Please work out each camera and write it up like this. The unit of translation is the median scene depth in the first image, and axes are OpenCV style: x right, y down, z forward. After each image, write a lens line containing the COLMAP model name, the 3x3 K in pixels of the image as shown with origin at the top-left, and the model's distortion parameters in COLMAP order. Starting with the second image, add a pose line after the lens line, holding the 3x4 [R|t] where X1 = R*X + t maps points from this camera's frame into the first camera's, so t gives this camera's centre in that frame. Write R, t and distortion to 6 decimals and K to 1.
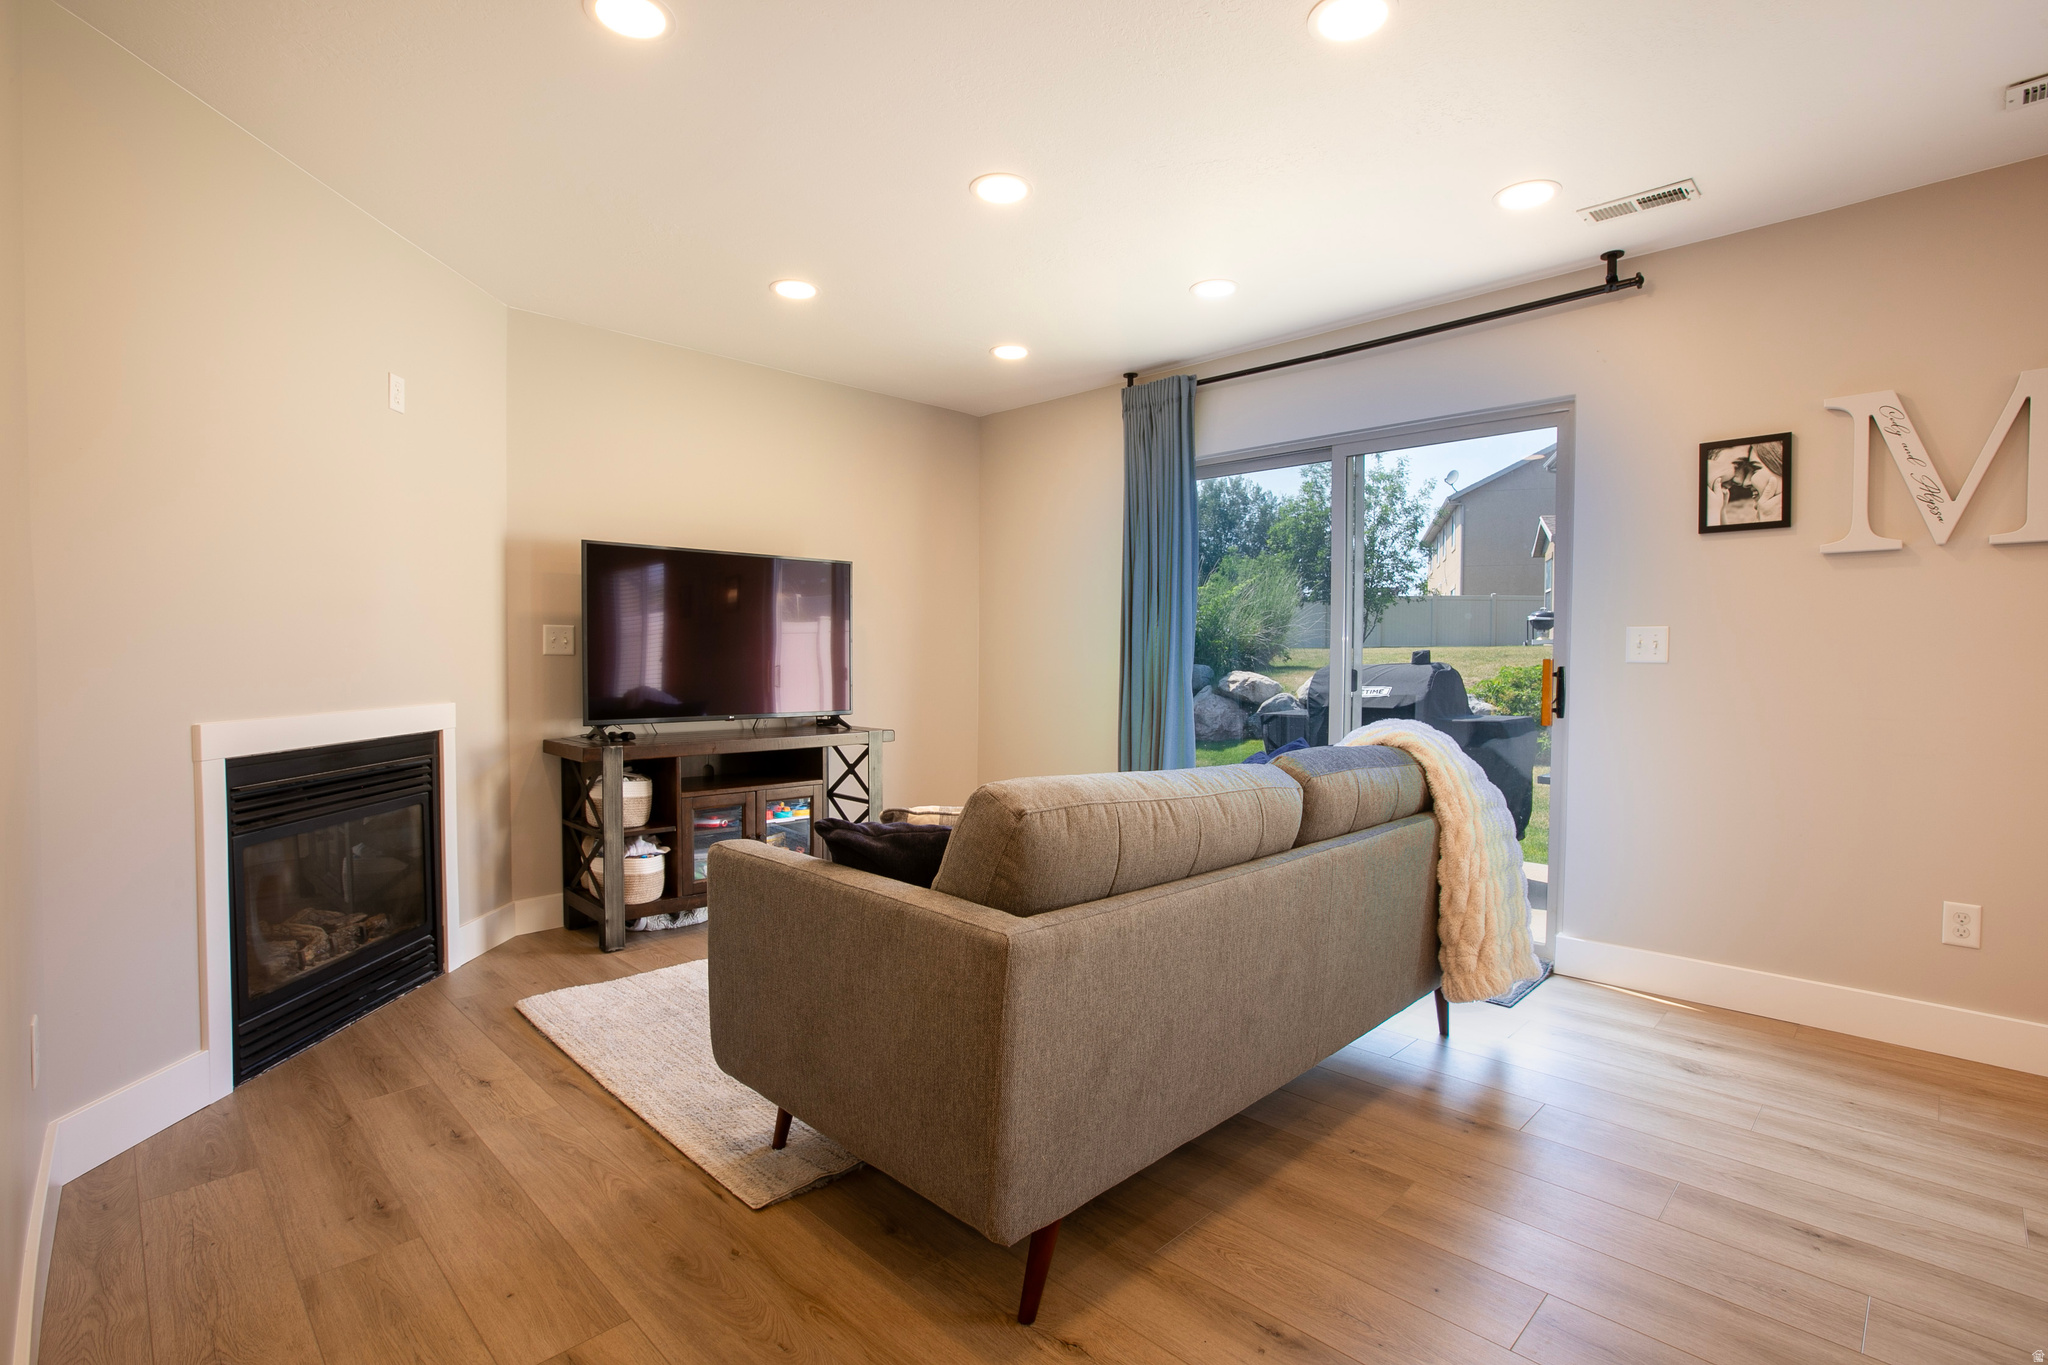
lens RADIAL K [[960.3, 0, 1024.0], [0, 960.3, 682.5], [0, 0, 1]] dist [-0.035586, 0.000594]
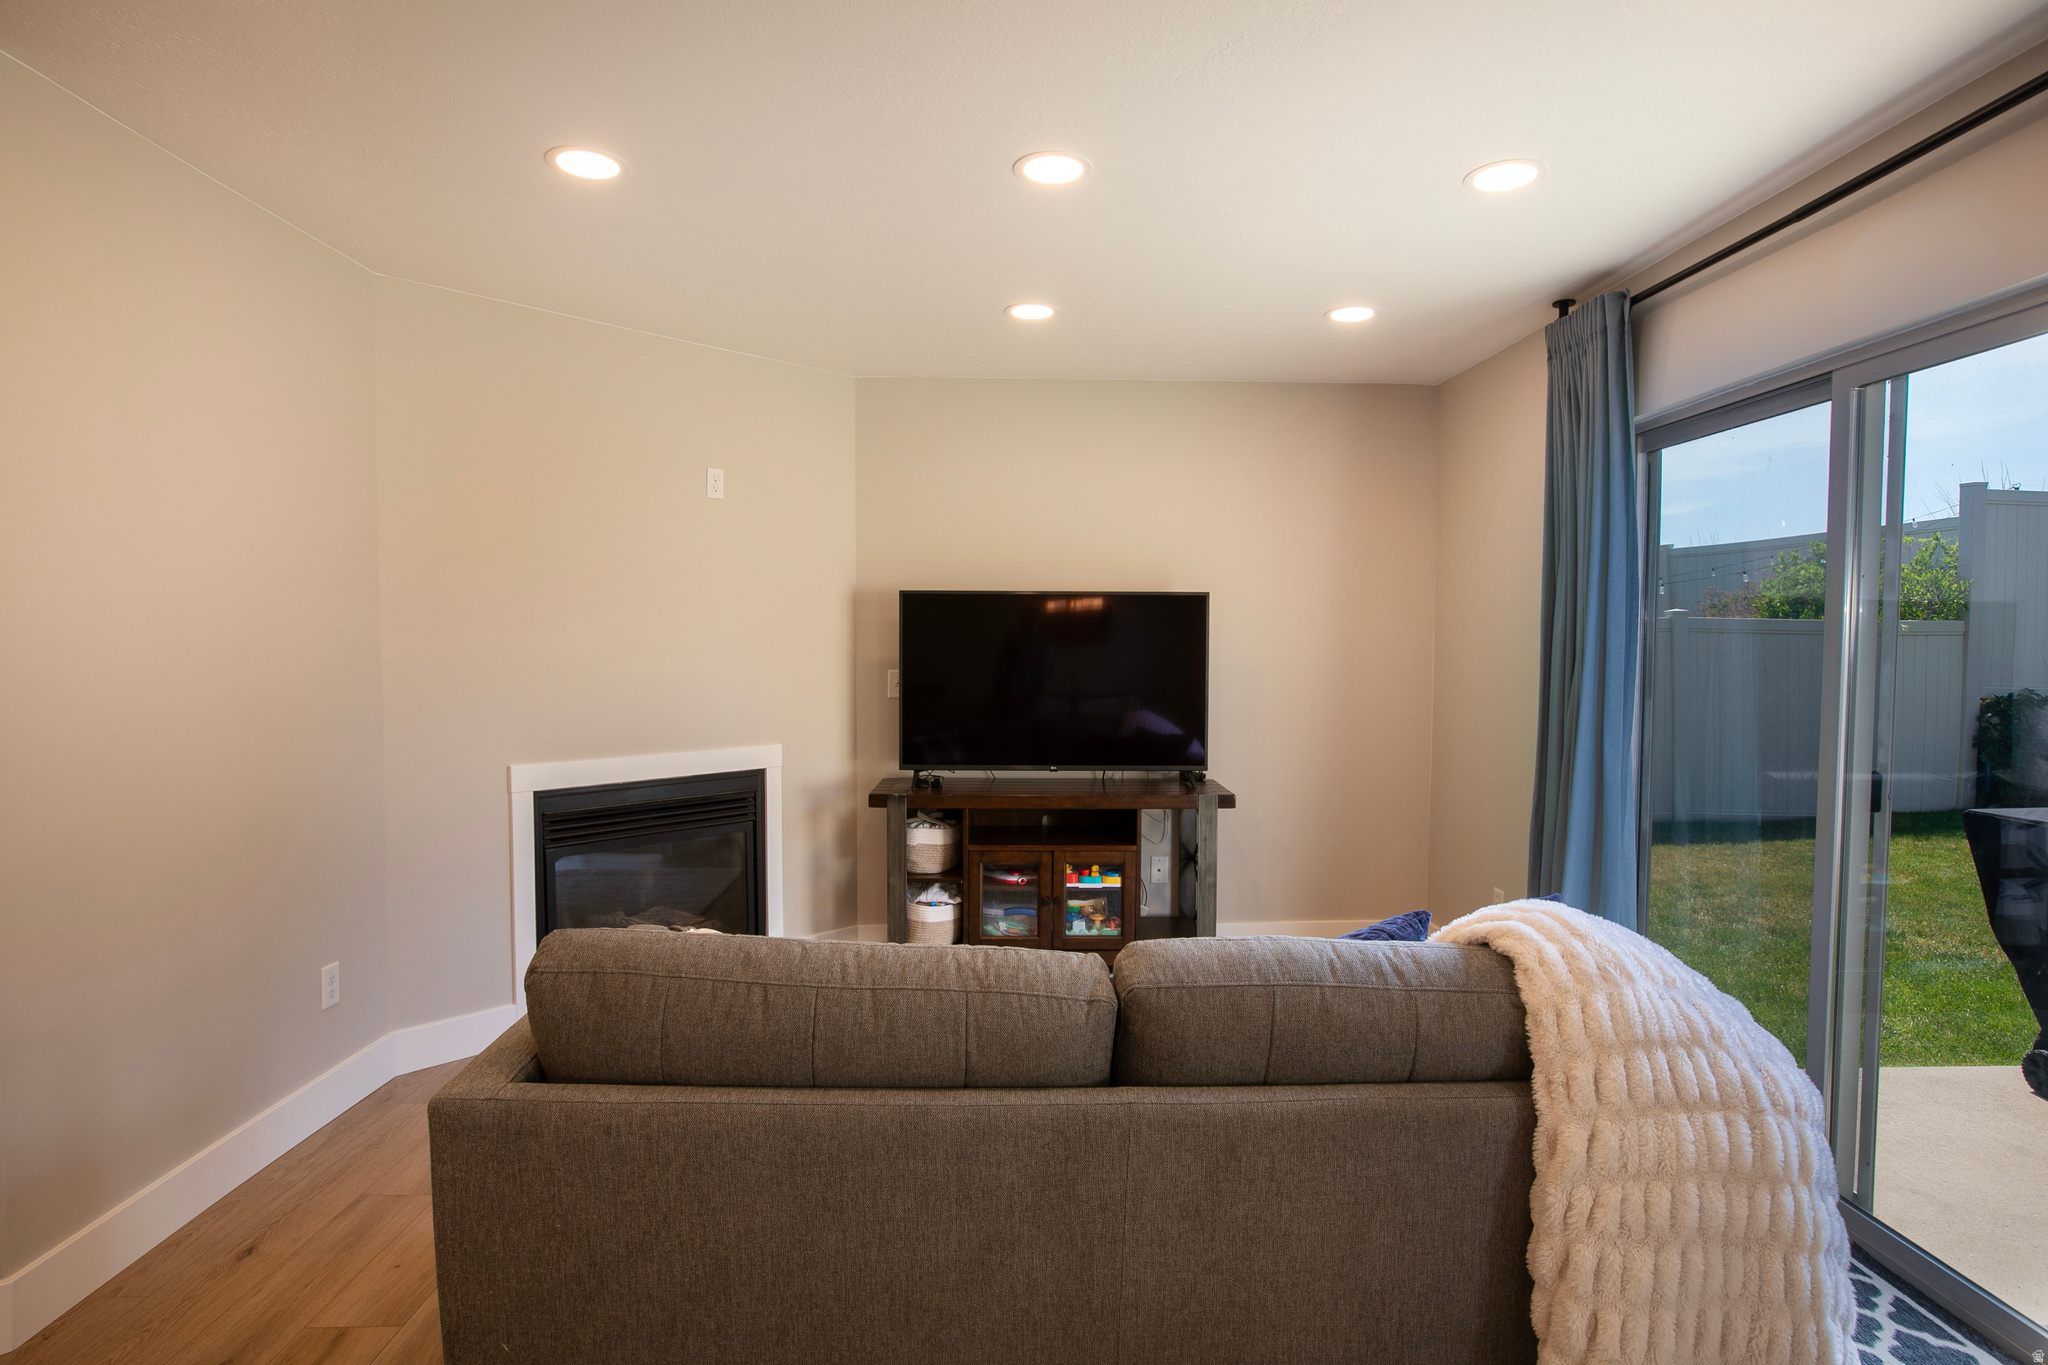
lens RADIAL K [[1068.5, 0, 1024.0], [0, 1068.5, 682.5], [0, 0, 1]] dist [-0.049567, 0.031063]
pose [[0.727412, 0.025097, -0.685742, 0.411362], [-0.020292, 0.999681, 0.015061, -0.066303], [0.685901, 0.002960, 0.727689, 0.230524]]
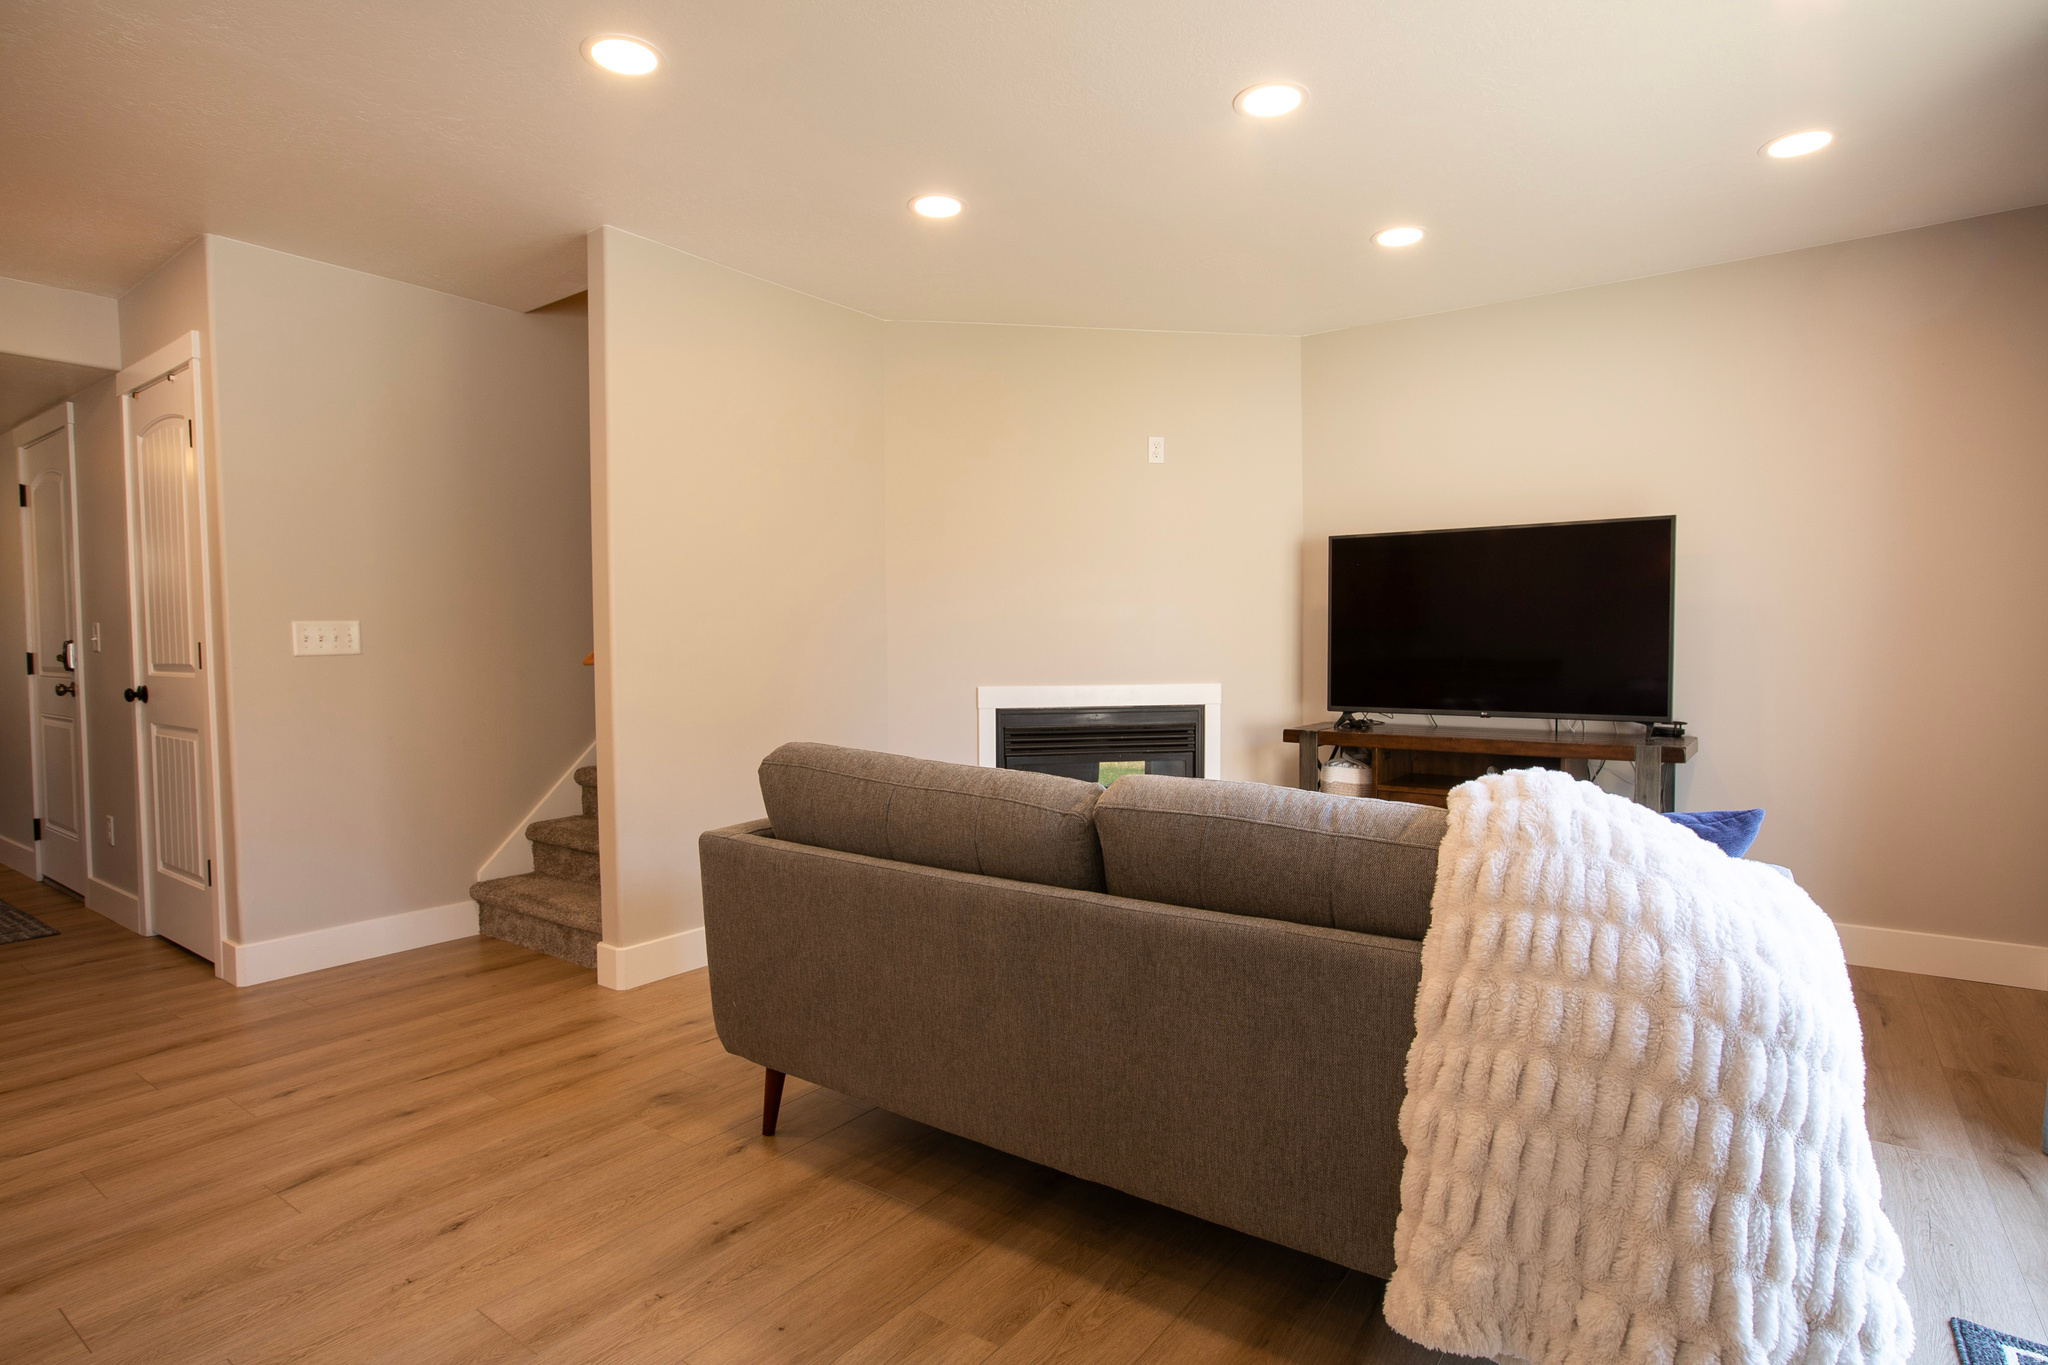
lens RADIAL K [[1068.5, 0, 1024.0], [0, 1068.5, 682.5], [0, 0, 1]] dist [-0.049567, 0.031063]
pose [[0.160116, 0.031759, -0.986587, 0.624191], [-0.020633, 0.999372, 0.028822, -0.012731], [0.986883, 0.015741, 0.160671, 0.445325]]
